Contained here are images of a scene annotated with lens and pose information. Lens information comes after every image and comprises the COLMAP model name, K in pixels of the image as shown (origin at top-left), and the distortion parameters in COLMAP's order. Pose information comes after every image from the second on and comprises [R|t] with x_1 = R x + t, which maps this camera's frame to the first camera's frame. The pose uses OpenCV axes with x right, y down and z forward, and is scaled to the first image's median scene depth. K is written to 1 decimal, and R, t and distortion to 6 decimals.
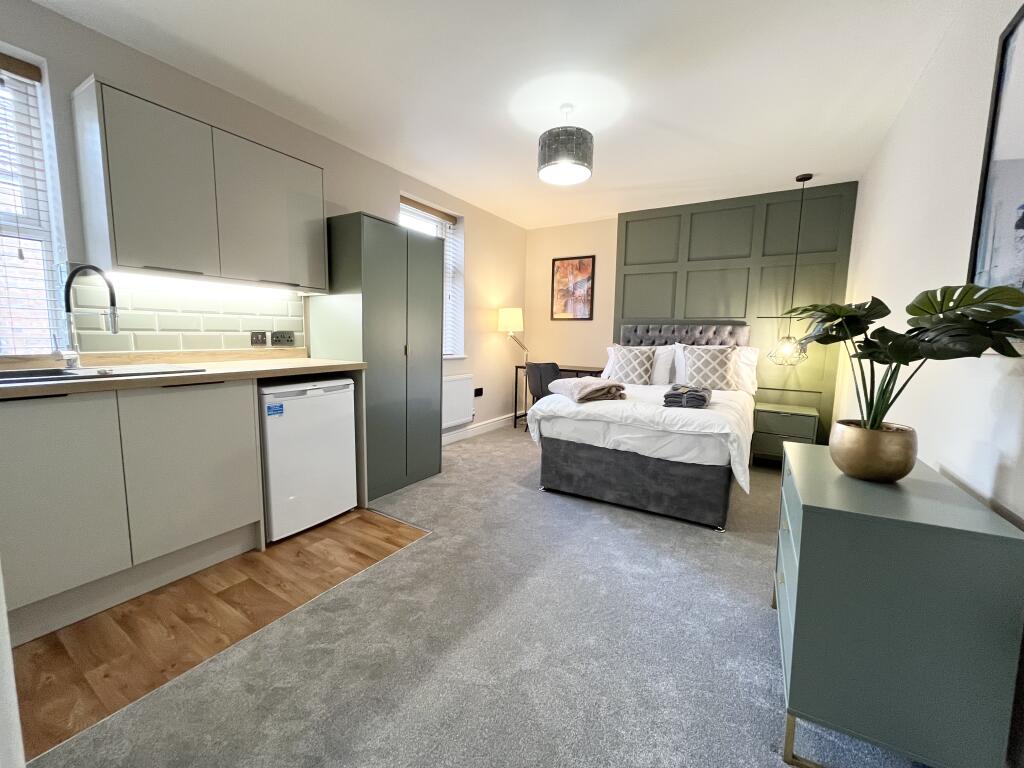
lens RADIAL K [[414.5, 0, 515.5], [0, 414.5, 385.8], [0, 0, 1]] dist [-0.003730, -0.000564]
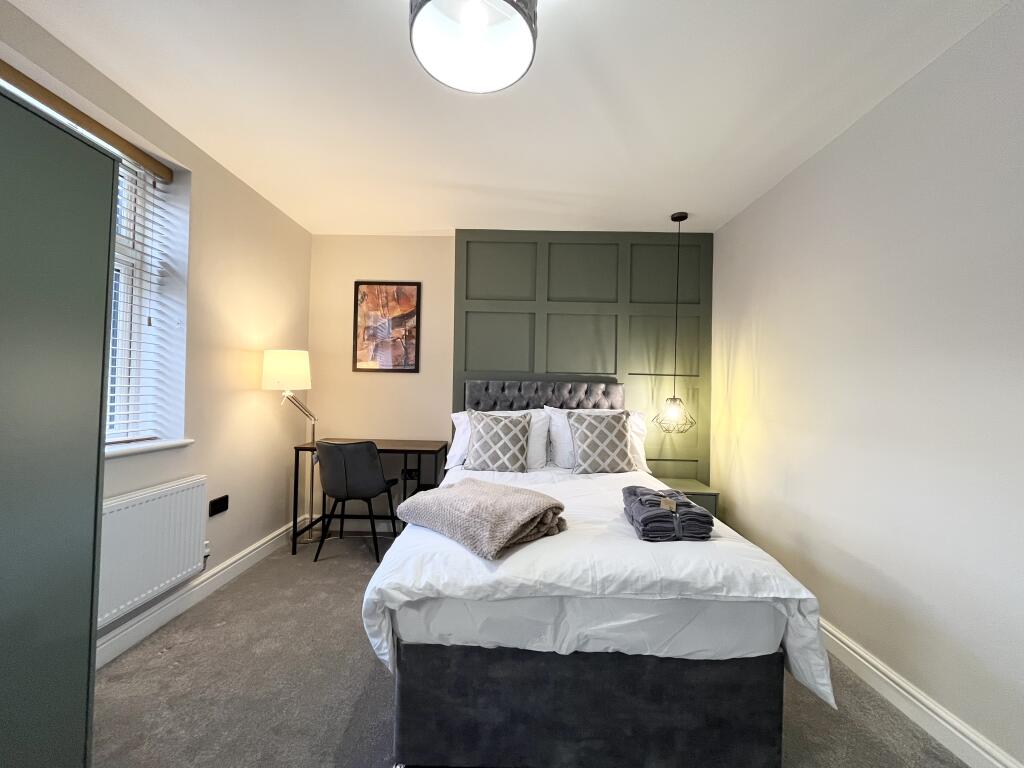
lens RADIAL K [[414.5, 0, 510.5], [0, 414.5, 386.1], [0, 0, 1]] dist [-0.003730, -0.000564]
pose [[0.863696, 0.002660, 0.504007, -0.038122], [0.057264, 0.992993, -0.103372, -0.065021], [-0.500750, 0.118143, 0.857491, 0.385964]]
